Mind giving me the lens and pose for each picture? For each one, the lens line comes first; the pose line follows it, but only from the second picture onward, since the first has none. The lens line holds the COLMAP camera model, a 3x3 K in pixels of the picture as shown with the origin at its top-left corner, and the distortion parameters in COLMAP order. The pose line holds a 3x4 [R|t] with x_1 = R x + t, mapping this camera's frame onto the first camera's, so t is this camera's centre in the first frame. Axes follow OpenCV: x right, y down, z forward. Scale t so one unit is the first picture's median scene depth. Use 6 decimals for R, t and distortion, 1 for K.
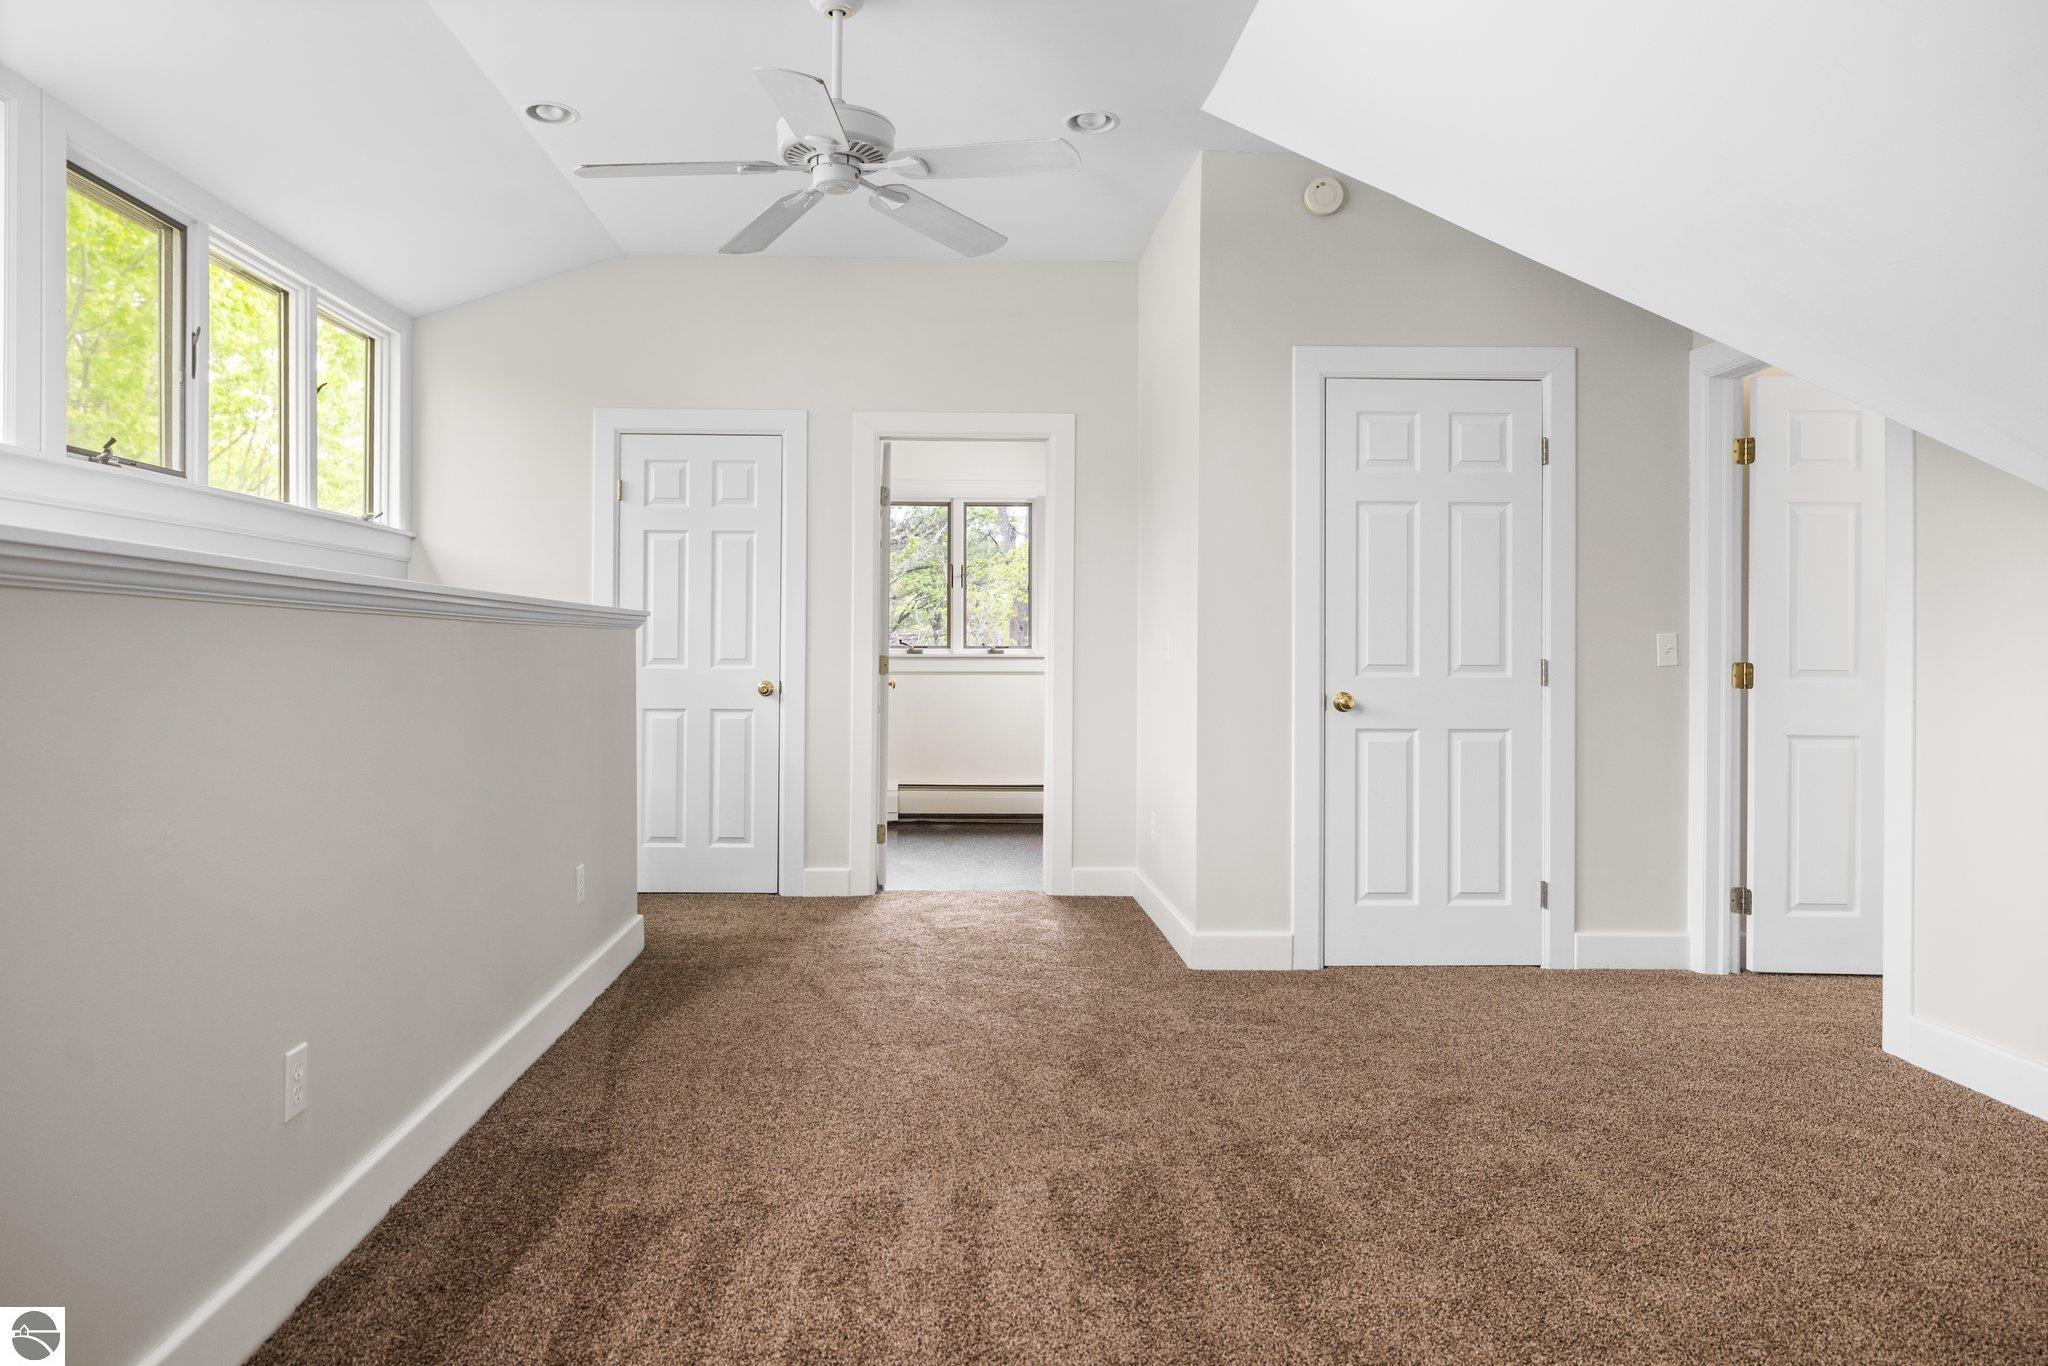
lens RADIAL K [[1250.4, 0, 1017.5], [0, 1250.4, 634.4], [0, 0, 1]] dist [0.002802, 0.000515]
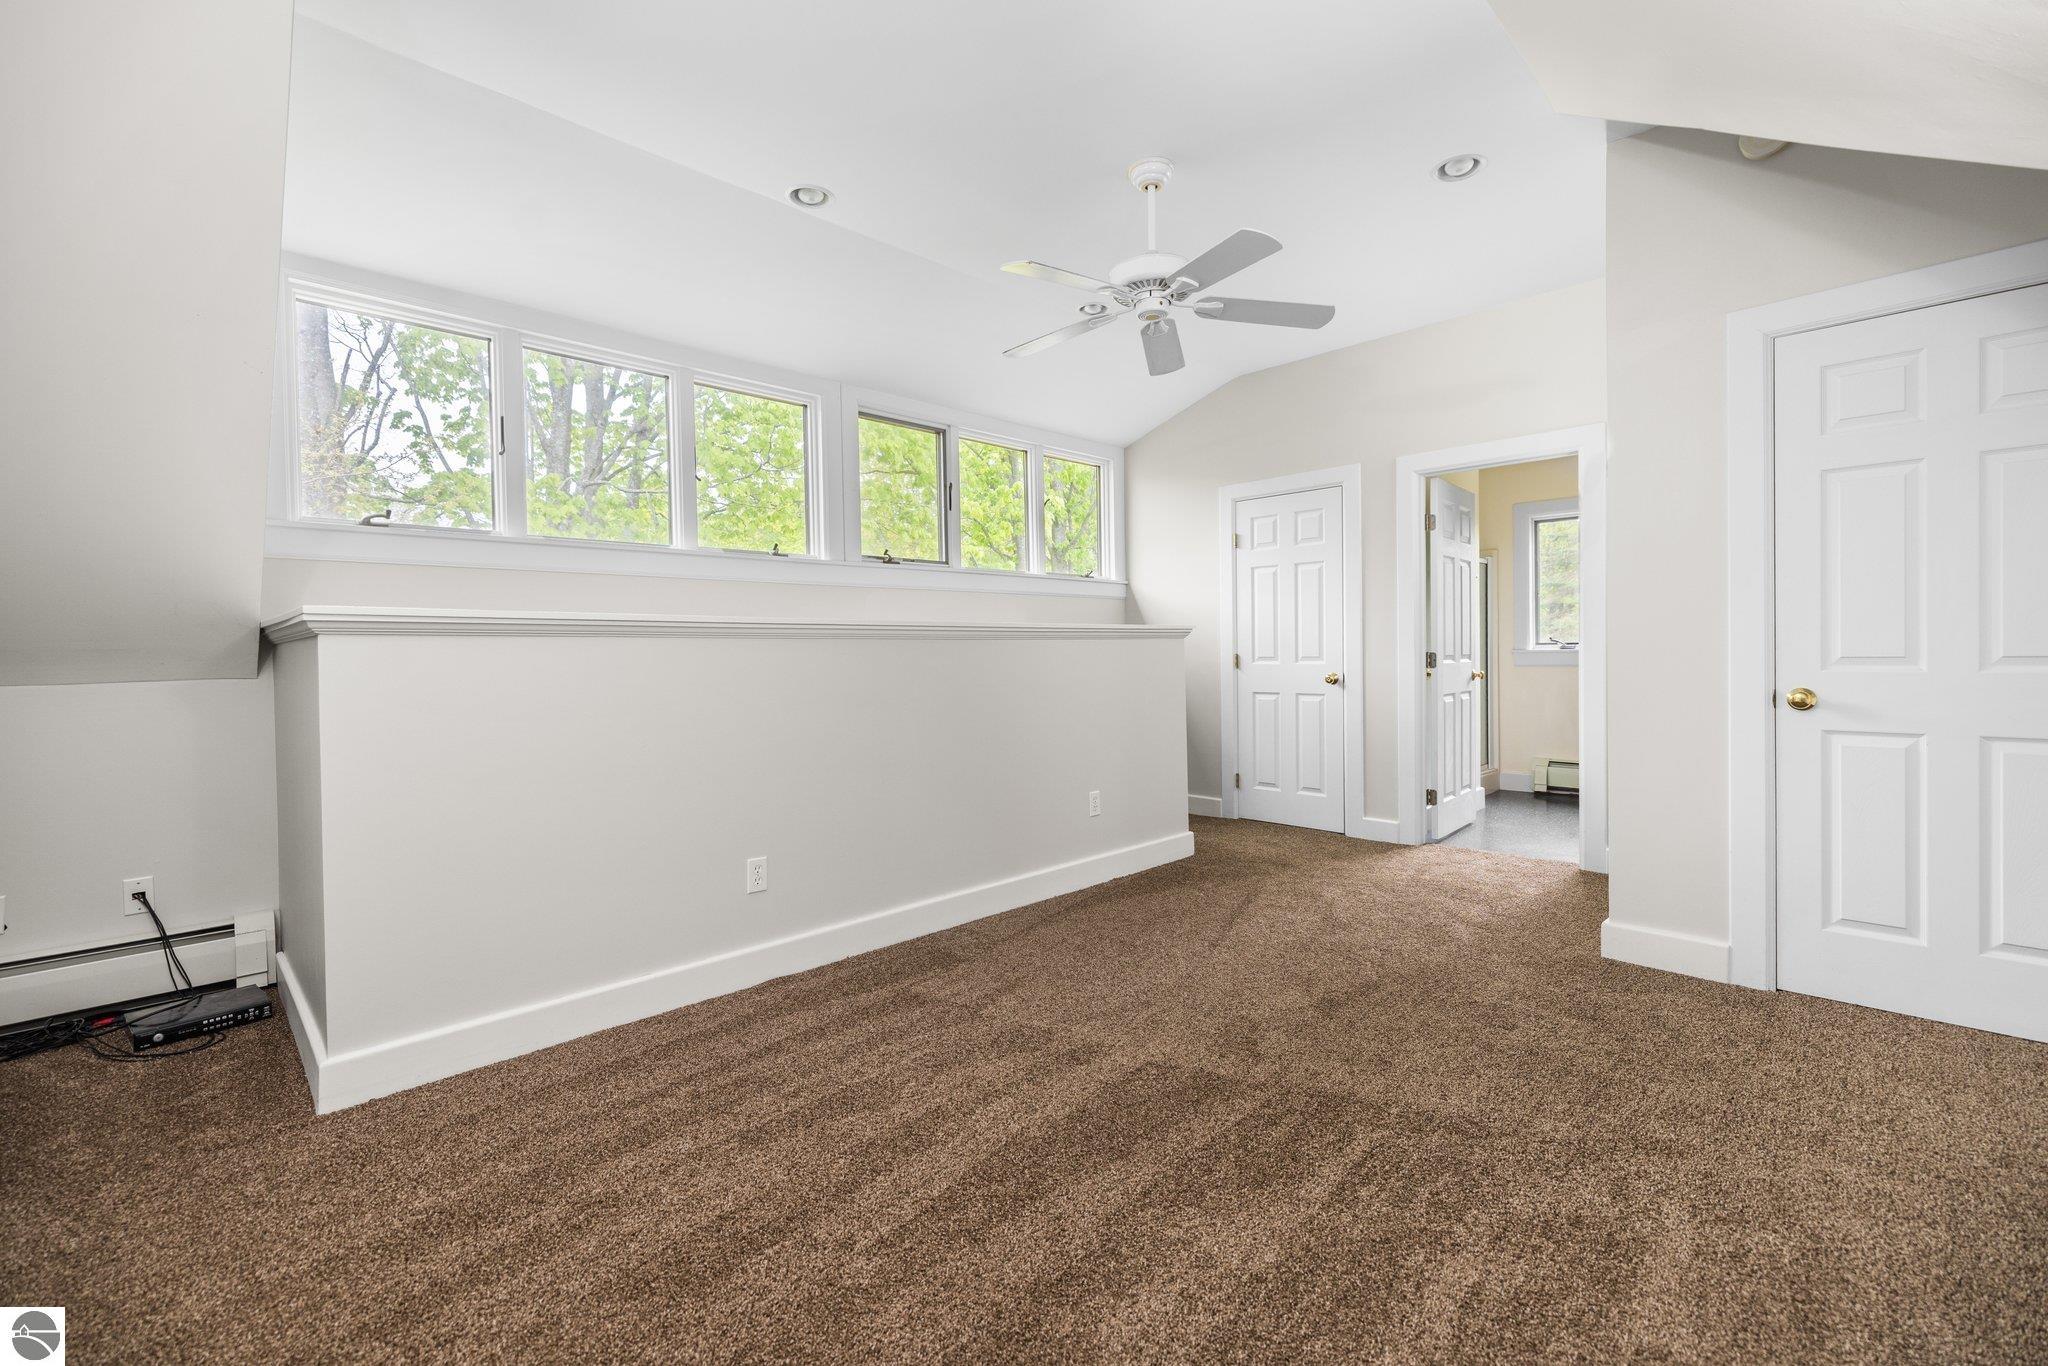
lens RADIAL K [[878.6, 0, 1033.6], [0, 878.6, 652.9], [0, 0, 1]] dist [0.001663, 0.000226]
pose [[0.679242, -0.013696, -0.733786, 0.350706], [0.026315, 0.999637, 0.005702, 0.003126], [0.733442, -0.023182, 0.679356, 0.175014]]
